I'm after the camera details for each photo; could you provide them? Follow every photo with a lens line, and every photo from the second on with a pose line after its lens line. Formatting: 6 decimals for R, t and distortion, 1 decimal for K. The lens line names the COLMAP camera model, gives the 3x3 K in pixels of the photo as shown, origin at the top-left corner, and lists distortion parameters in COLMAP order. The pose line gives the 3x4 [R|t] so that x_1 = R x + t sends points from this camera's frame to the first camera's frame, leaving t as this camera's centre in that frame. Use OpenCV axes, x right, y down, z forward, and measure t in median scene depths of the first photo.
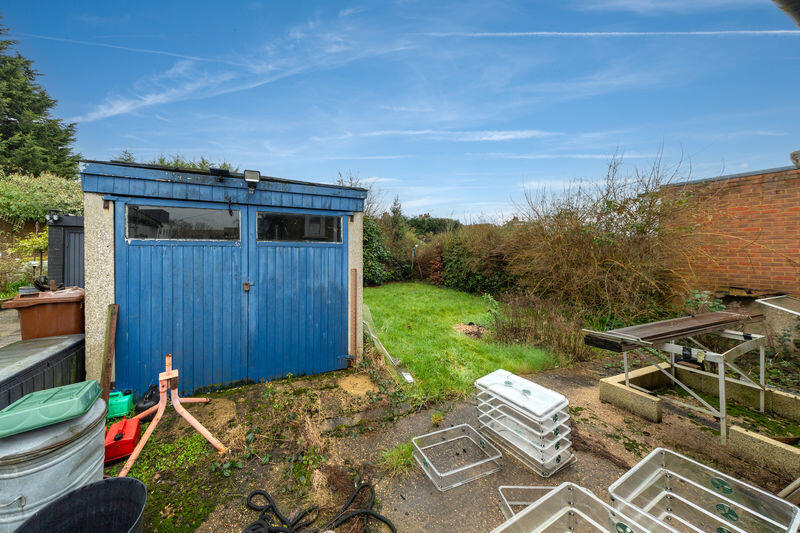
lens RADIAL K [[345.2, 0, 400.0], [0, 345.2, 266.5], [0, 0, 1]] dist [-0.001336, -0.000330]
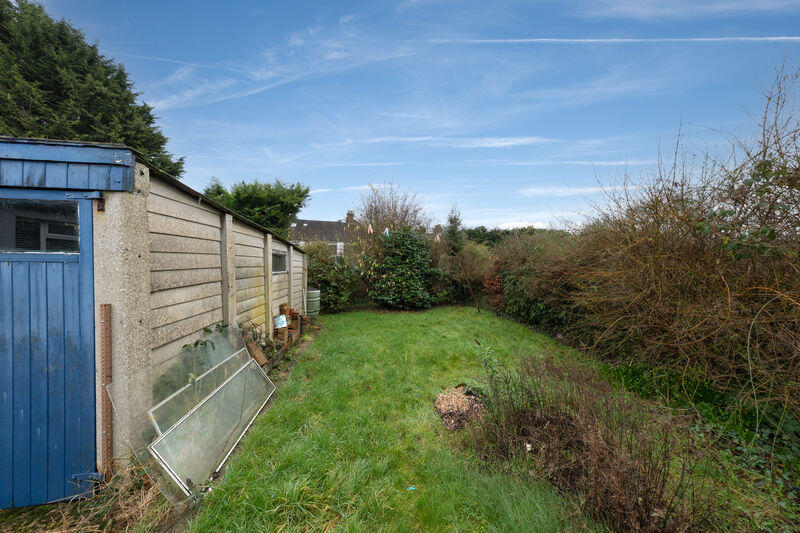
lens RADIAL K [[345.2, 0, 400.0], [0, 345.2, 266.5], [0, 0, 1]] dist [-0.001336, -0.000330]
pose [[0.953675, -0.001161, -0.300835, 0.219854], [-0.013208, 0.998867, -0.045724, -0.015461], [0.300548, 0.047580, 0.952579, 0.327892]]
